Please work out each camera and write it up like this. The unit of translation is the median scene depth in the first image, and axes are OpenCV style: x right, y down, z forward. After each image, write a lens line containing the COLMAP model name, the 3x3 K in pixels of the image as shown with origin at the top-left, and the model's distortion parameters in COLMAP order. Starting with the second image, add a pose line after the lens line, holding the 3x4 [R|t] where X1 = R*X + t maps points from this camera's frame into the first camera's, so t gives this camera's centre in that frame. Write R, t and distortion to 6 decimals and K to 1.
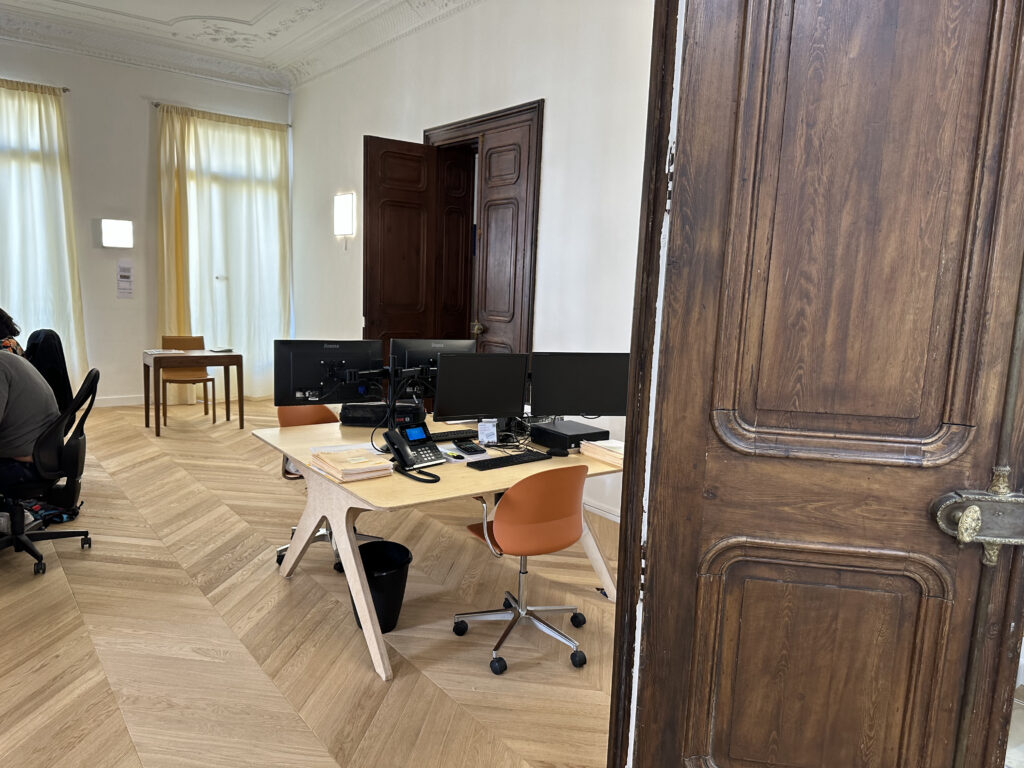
lens RADIAL K [[714.7, 0, 513.0], [0, 714.7, 387.0], [0, 0, 1]] dist [0.000057, -0.008166]
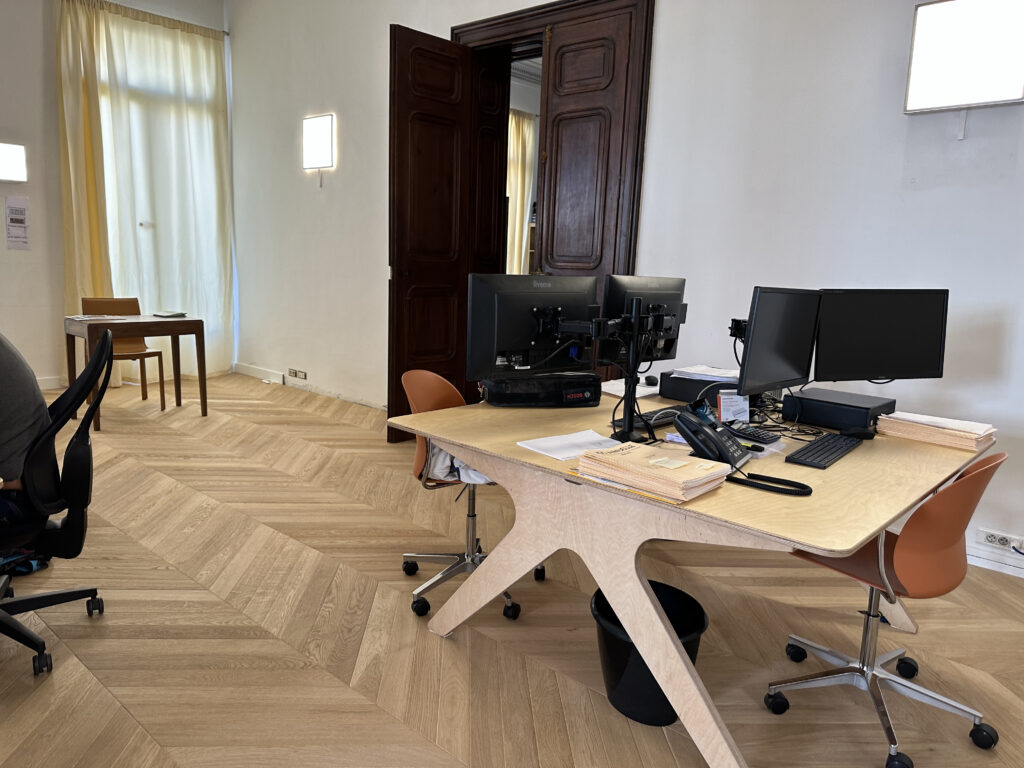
lens RADIAL K [[725.2, 0, 512.0], [0, 725.2, 384.0], [0, 0, 1]] dist [-0.006555, 0.002584]
pose [[0.984513, -0.034448, 0.171895, -0.336611], [0.028198, 0.998854, 0.038669, 0.005693], [-0.173030, -0.033223, 0.984356, 0.308702]]
